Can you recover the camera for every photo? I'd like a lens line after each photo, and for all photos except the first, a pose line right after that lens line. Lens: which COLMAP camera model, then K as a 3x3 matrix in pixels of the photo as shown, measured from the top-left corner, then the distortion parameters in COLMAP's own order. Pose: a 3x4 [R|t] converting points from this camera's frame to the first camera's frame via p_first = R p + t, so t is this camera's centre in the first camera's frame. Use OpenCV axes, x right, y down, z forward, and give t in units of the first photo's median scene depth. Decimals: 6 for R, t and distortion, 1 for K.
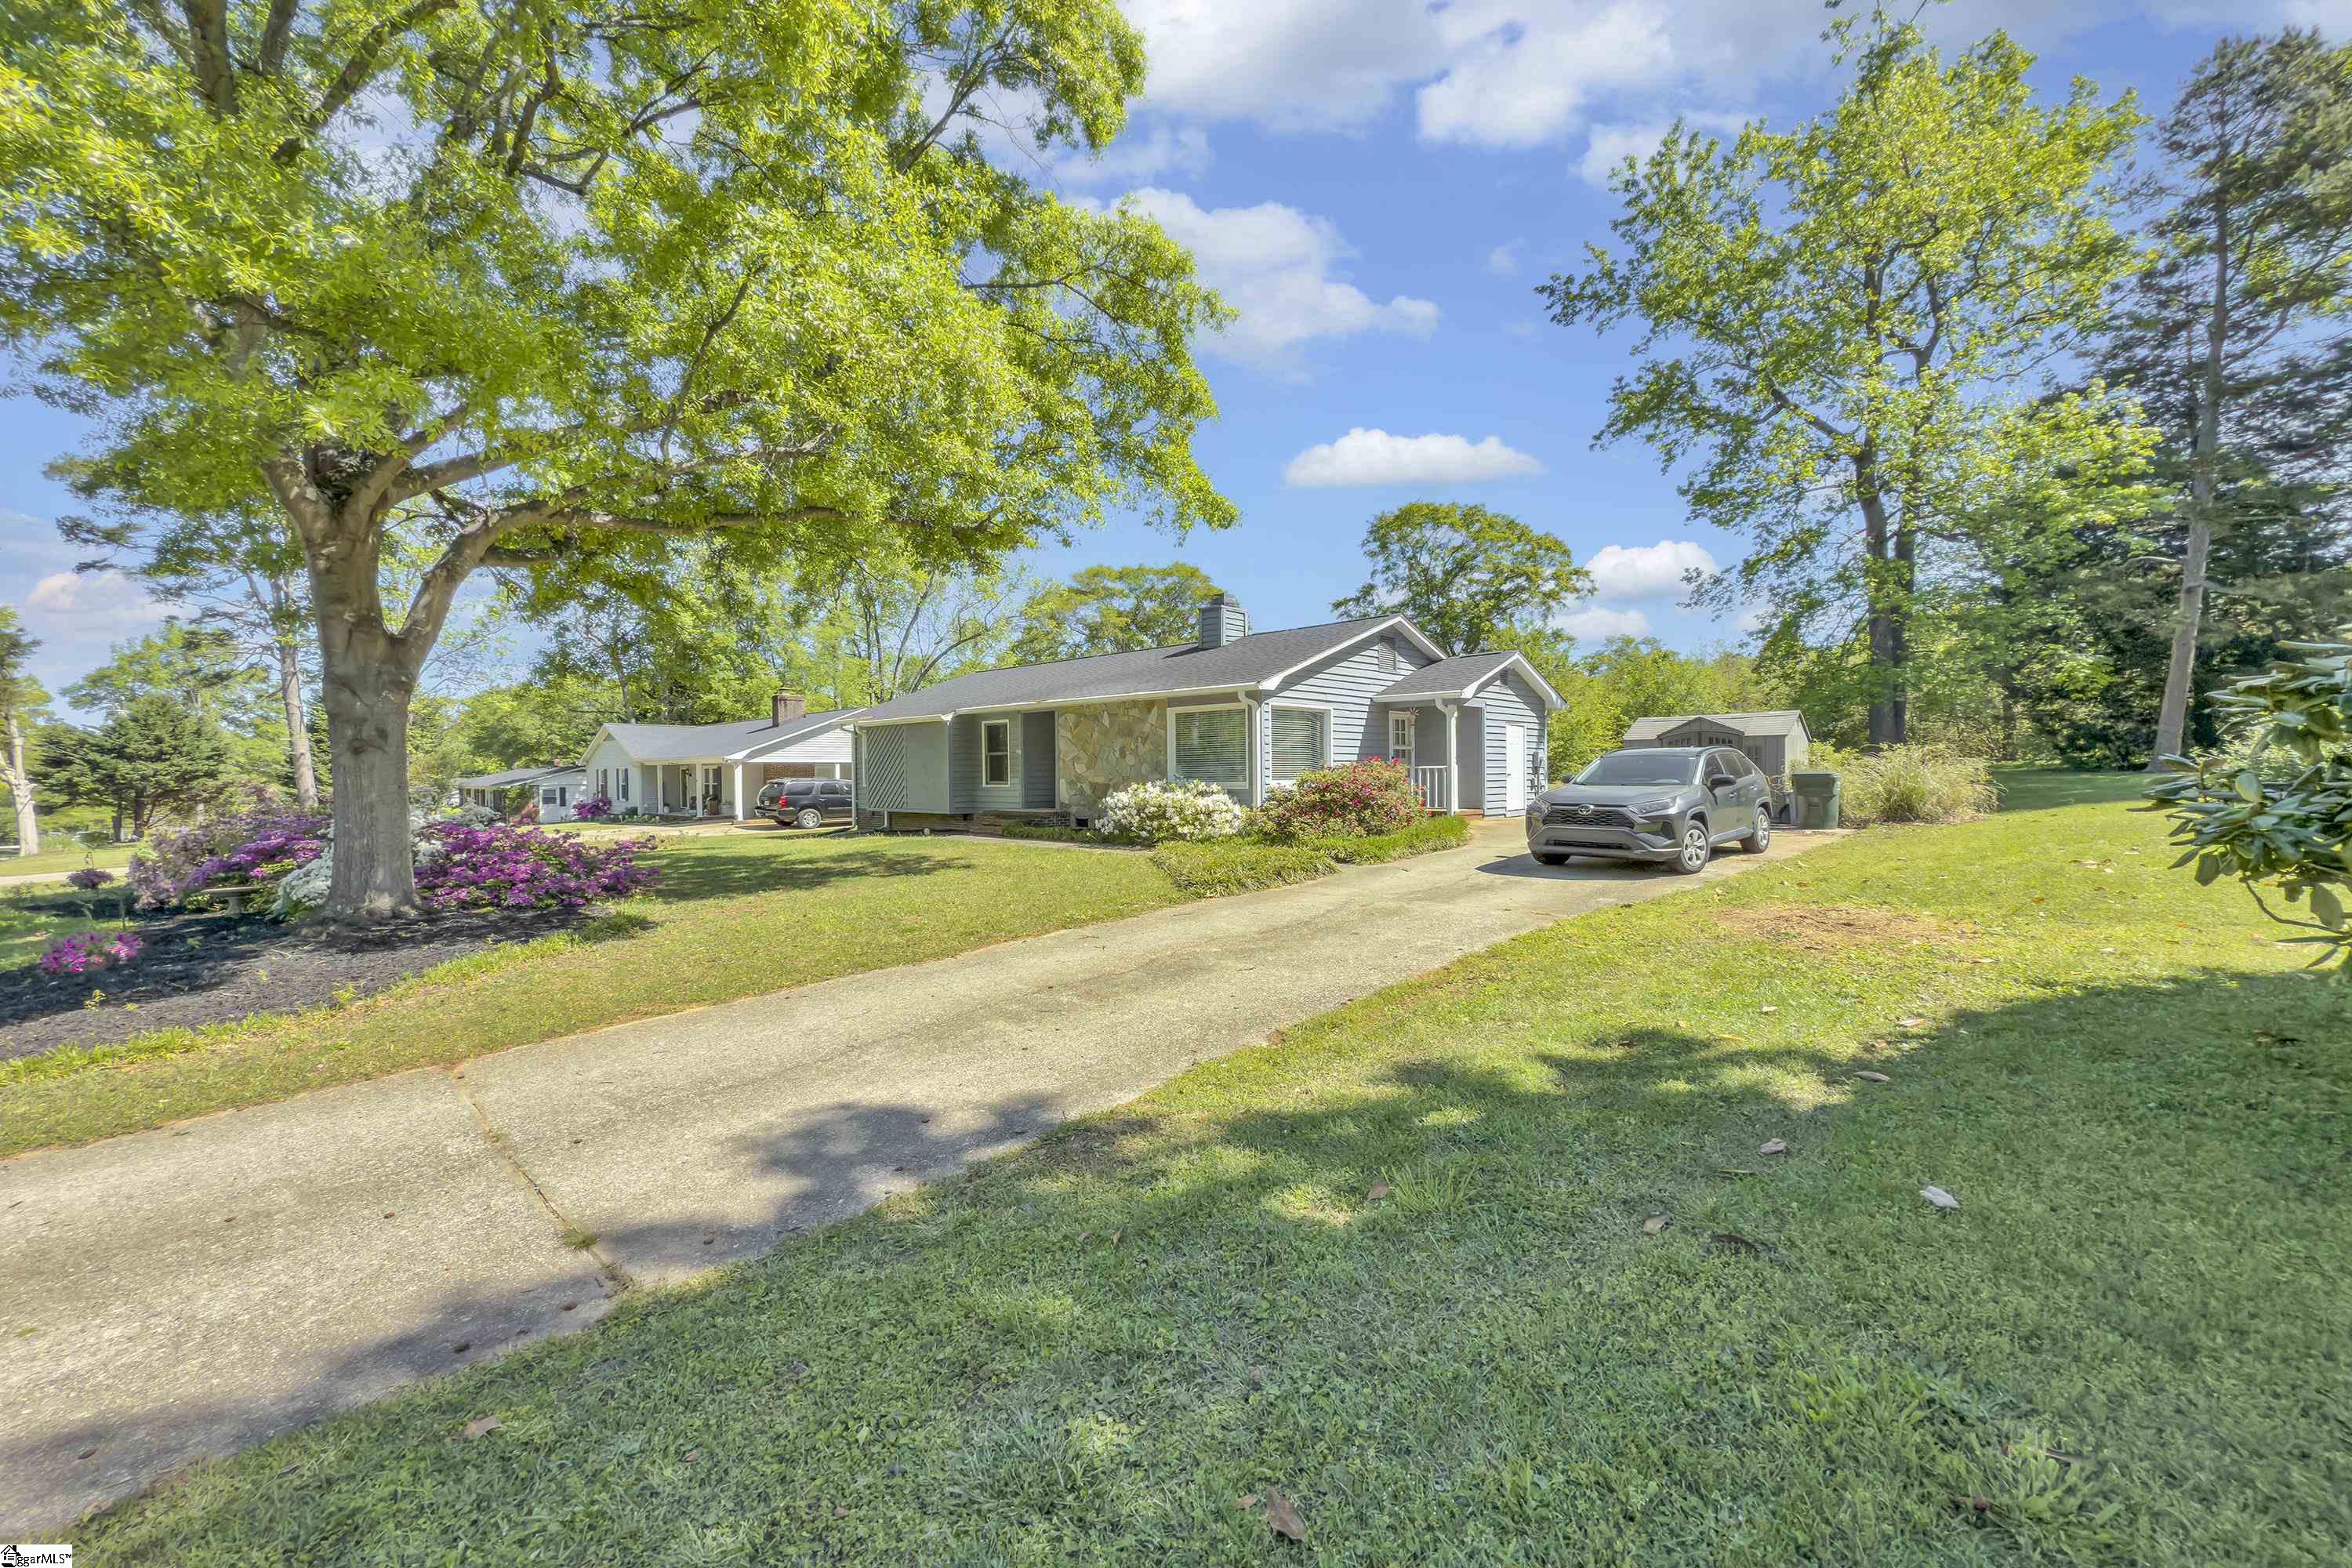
lens RADIAL K [[928.5, 0, 1179.4], [0, 928.5, 781.4], [0, 0, 1]] dist [-0.001532, 0.000146]
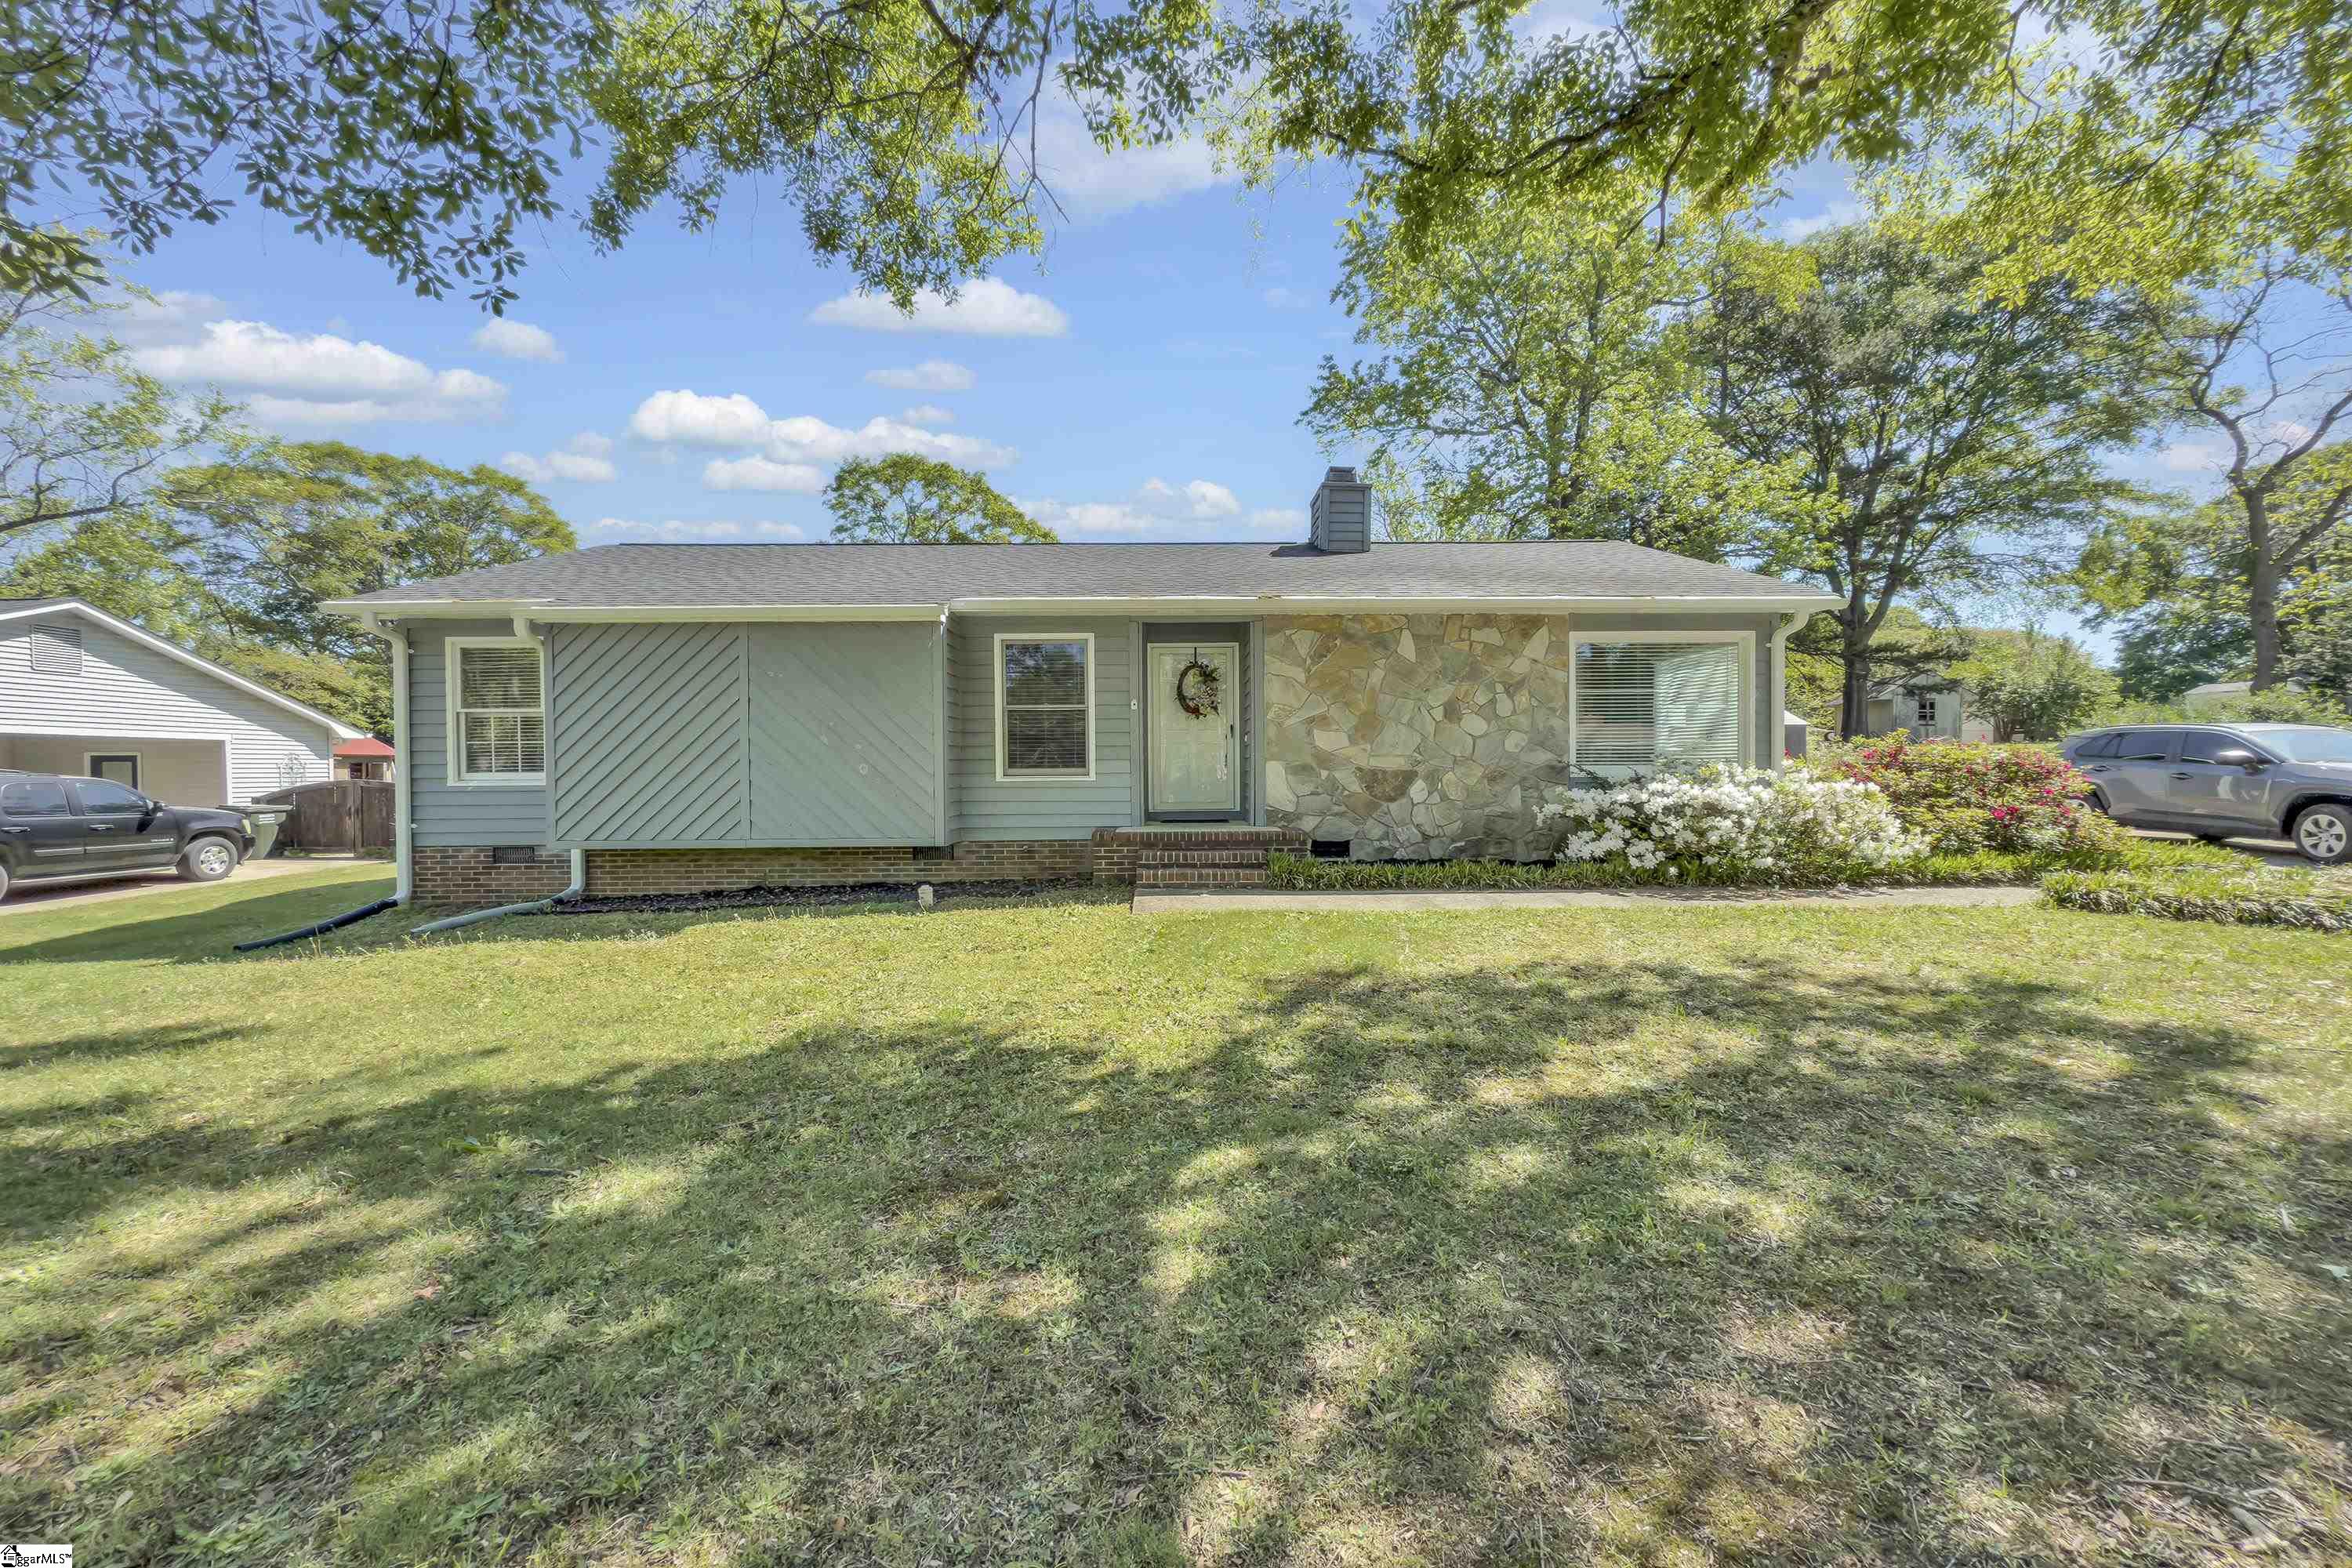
lens RADIAL K [[928.5, 0, 1170.3], [0, 928.5, 767.7], [0, 0, 1]] dist [-0.001532, 0.000146]
pose [[0.724536, 0.002706, 0.689232, -0.311531], [0.007493, 0.999902, -0.011802, 0.003559], [-0.689196, 0.013716, 0.724445, 0.422777]]
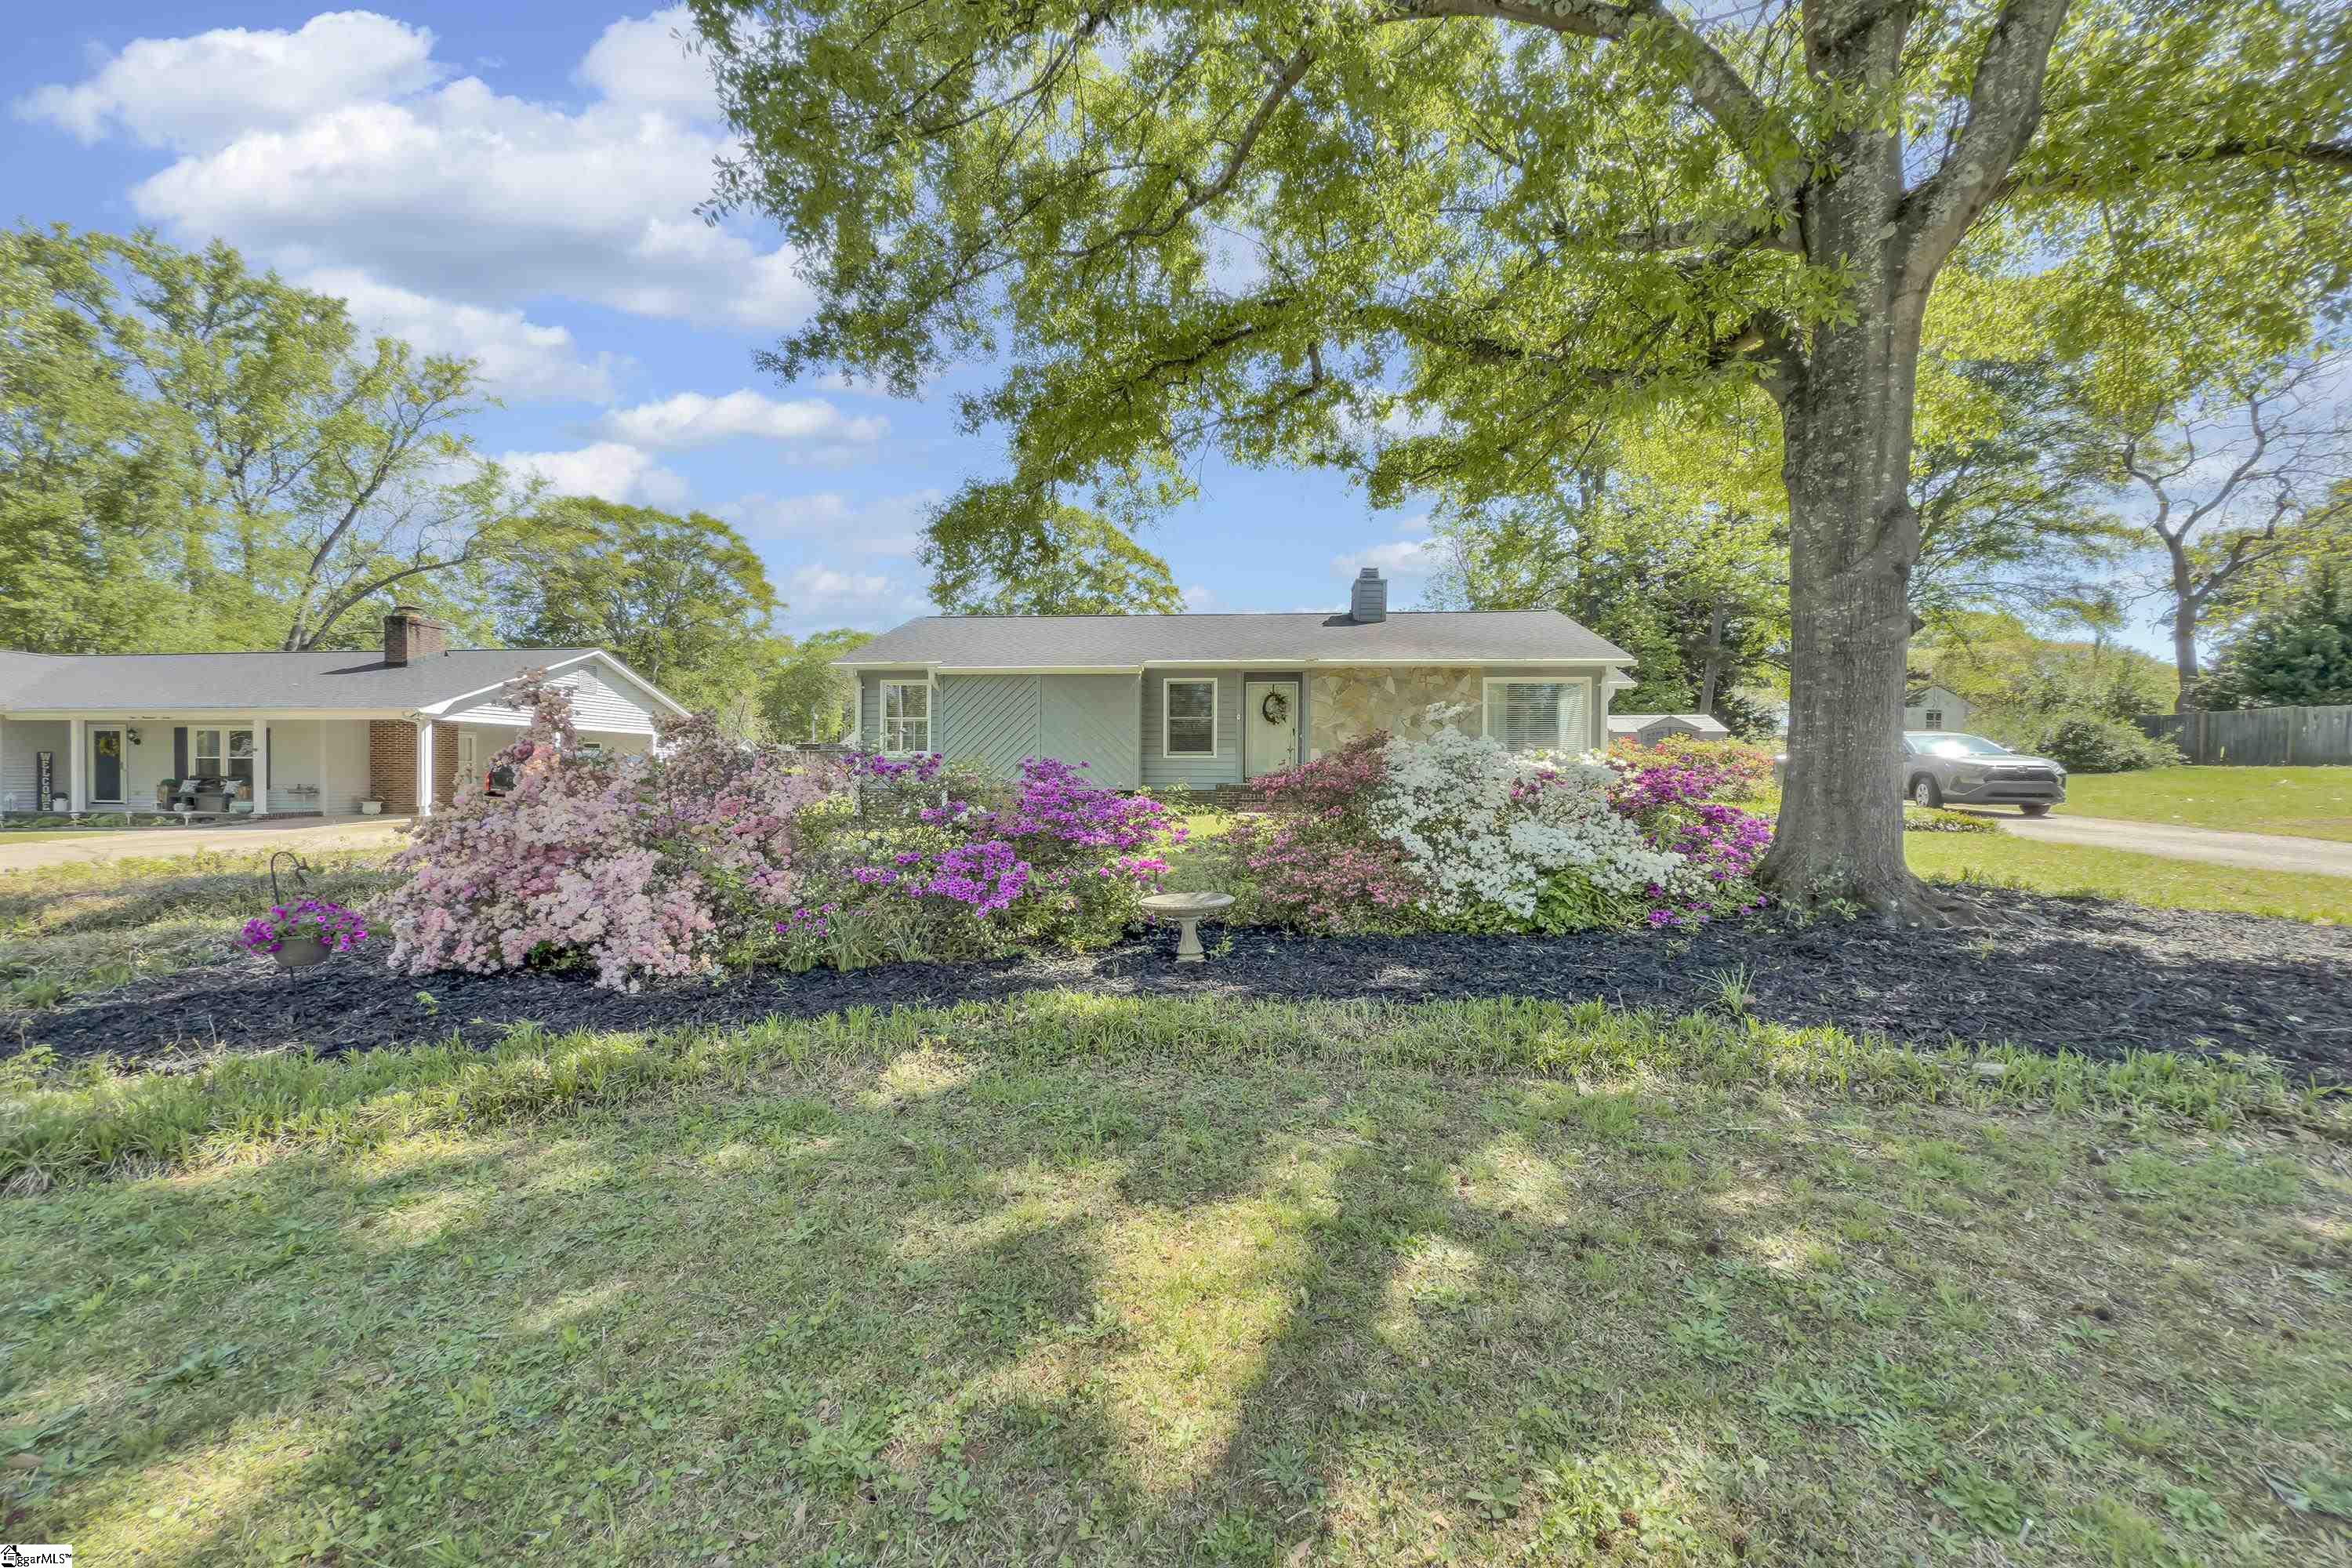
lens RADIAL K [[928.5, 0, 1173.6], [0, 928.5, 783.7], [0, 0, 1]] dist [-0.001532, 0.000146]
pose [[0.788319, 0.003319, 0.615258, -0.485516], [-0.004641, 0.999989, 0.000552, 0.019478], [-0.615250, -0.003290, 0.788326, 0.234110]]
